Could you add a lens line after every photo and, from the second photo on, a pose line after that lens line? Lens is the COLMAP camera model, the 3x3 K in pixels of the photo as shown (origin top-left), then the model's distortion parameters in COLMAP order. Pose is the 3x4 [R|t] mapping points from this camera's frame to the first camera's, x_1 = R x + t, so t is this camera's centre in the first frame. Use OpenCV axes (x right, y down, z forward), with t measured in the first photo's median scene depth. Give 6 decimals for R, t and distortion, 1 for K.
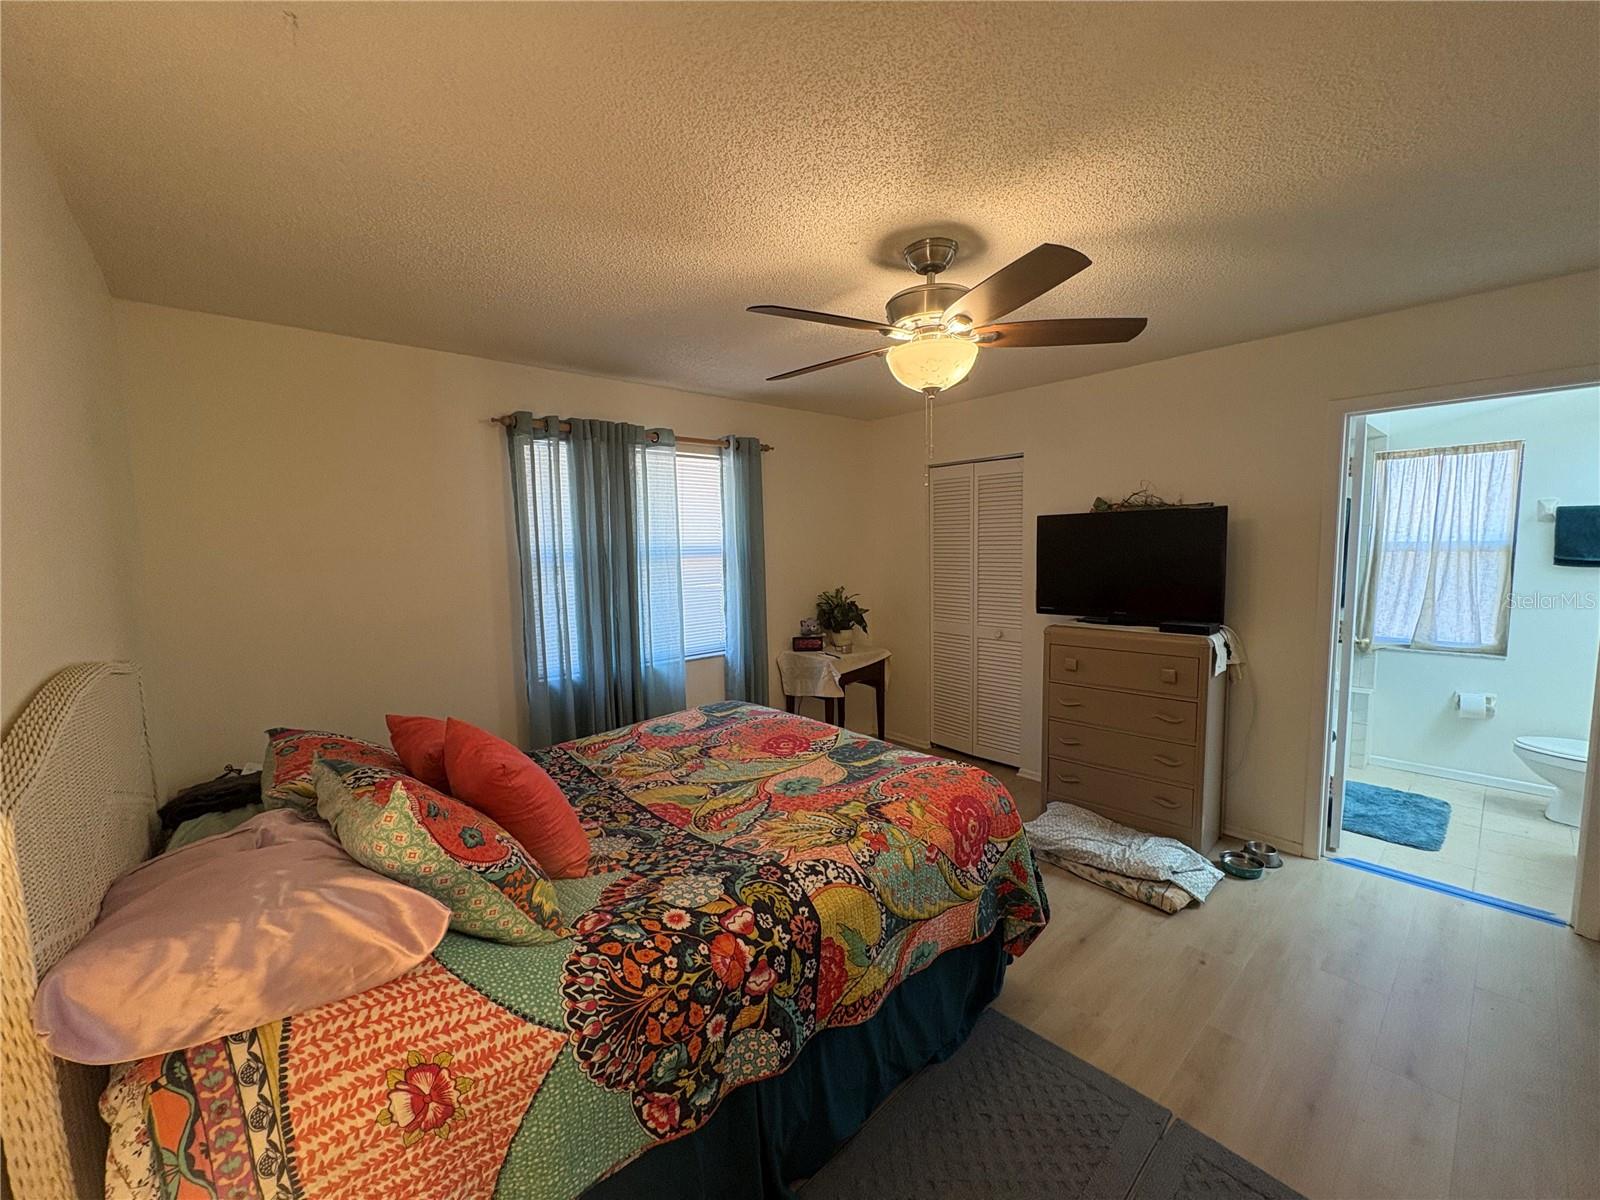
lens RADIAL K [[637.3, 0, 800.0], [0, 637.3, 600.0], [0, 0, 1]] dist [-0.001385, 0.000257]
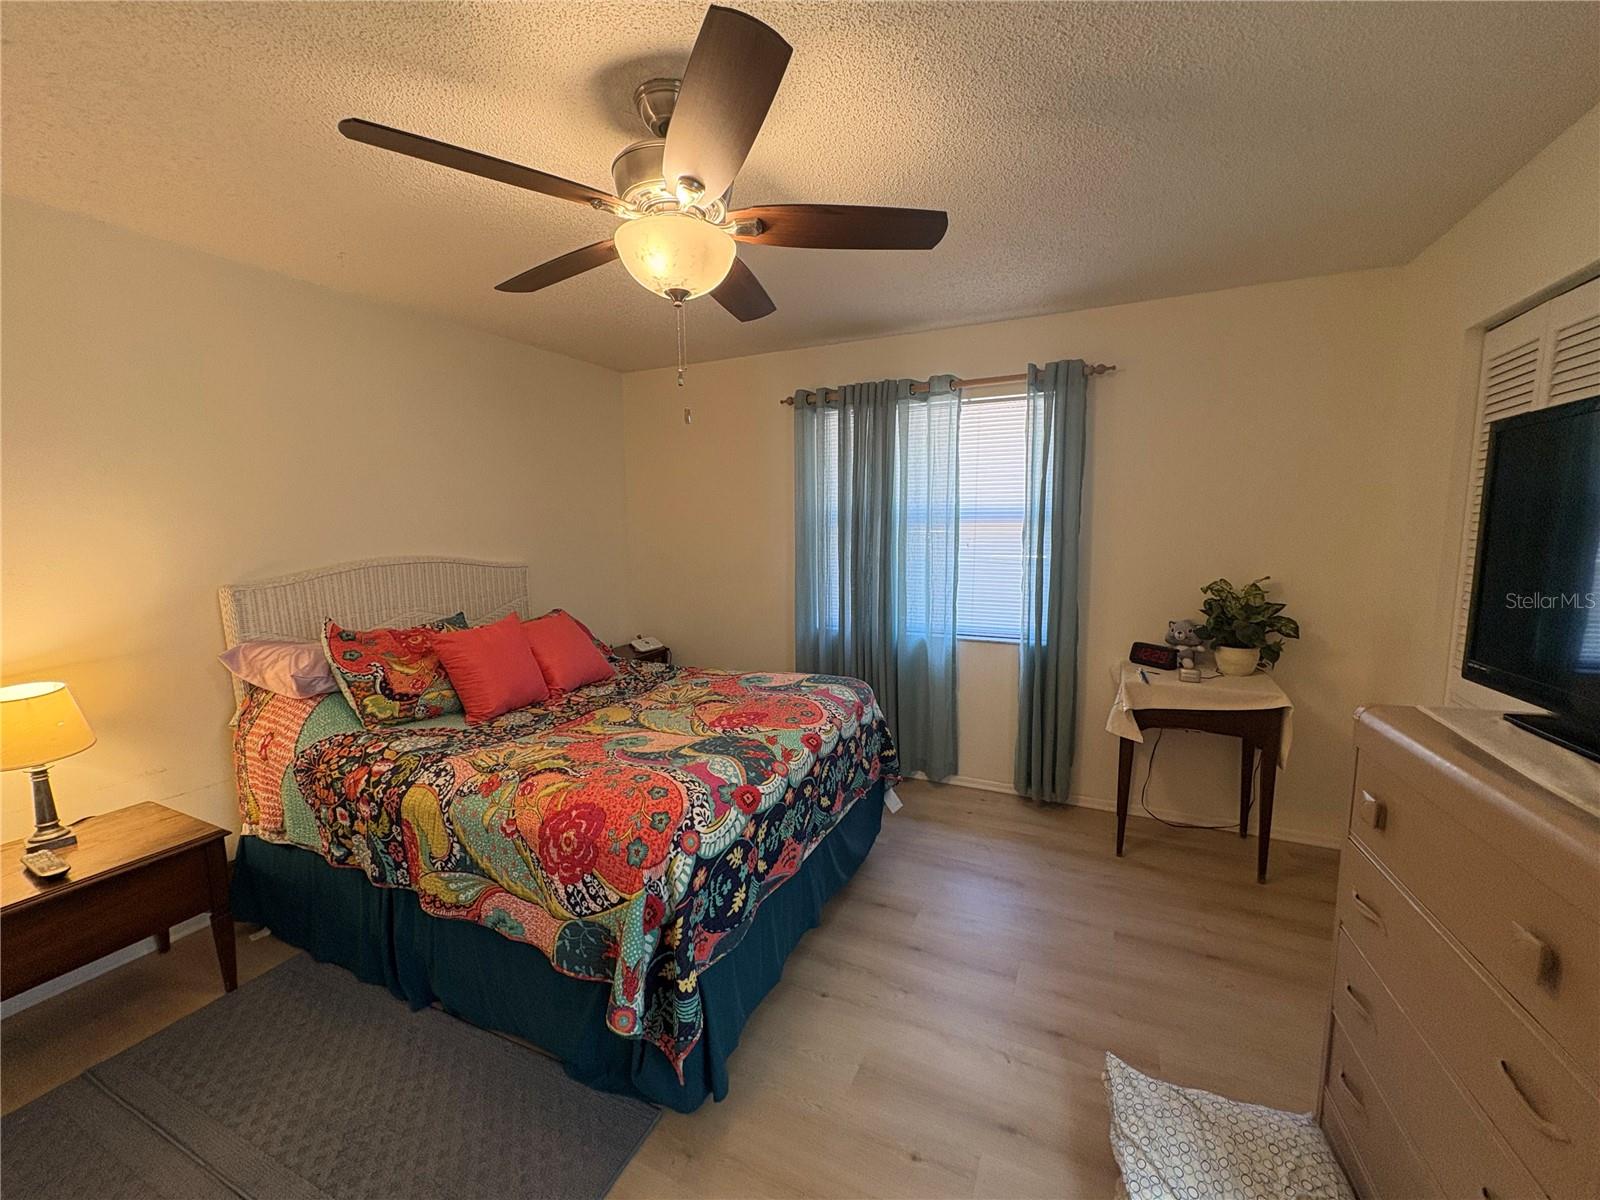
lens RADIAL K [[637.3, 0, 800.0], [0, 637.3, 600.0], [0, 0, 1]] dist [-0.001385, 0.000257]
pose [[0.394216, 0.128323, -0.910015, 1.002894], [-0.083045, 0.991127, 0.103786, -0.060357], [0.915258, 0.034659, 0.401375, 0.840693]]
